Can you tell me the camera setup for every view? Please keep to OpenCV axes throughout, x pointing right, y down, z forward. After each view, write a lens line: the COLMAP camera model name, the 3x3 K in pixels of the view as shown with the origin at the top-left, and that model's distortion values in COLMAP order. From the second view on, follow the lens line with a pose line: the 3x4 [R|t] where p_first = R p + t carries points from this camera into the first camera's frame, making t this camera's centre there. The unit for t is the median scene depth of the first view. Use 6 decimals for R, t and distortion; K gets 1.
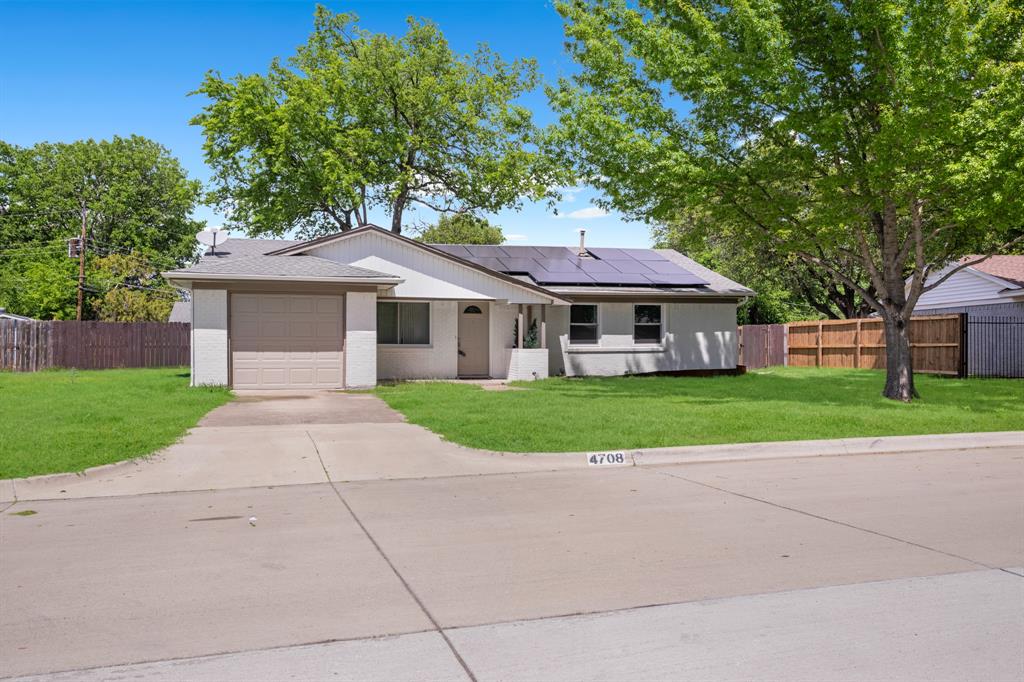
lens RADIAL K [[784.3, 0, 512.0], [0, 784.3, 341.0], [0, 0, 1]] dist [-0.027357, -0.000197]
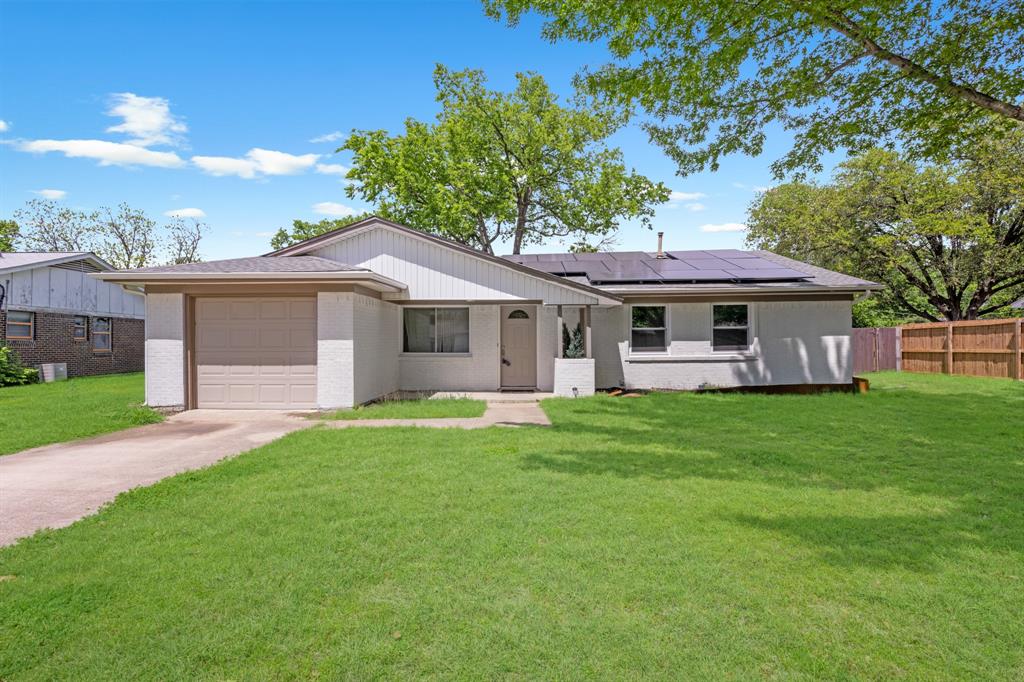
lens RADIAL K [[476.0, 0, 511.7], [0, 476.0, 349.8], [0, 0, 1]] dist [0.000655, 0.000067]
pose [[0.958648, -0.001748, -0.284590, 0.096332], [0.005894, 0.999889, 0.013714, -0.006551], [0.284534, -0.014824, 0.958551, 0.456316]]
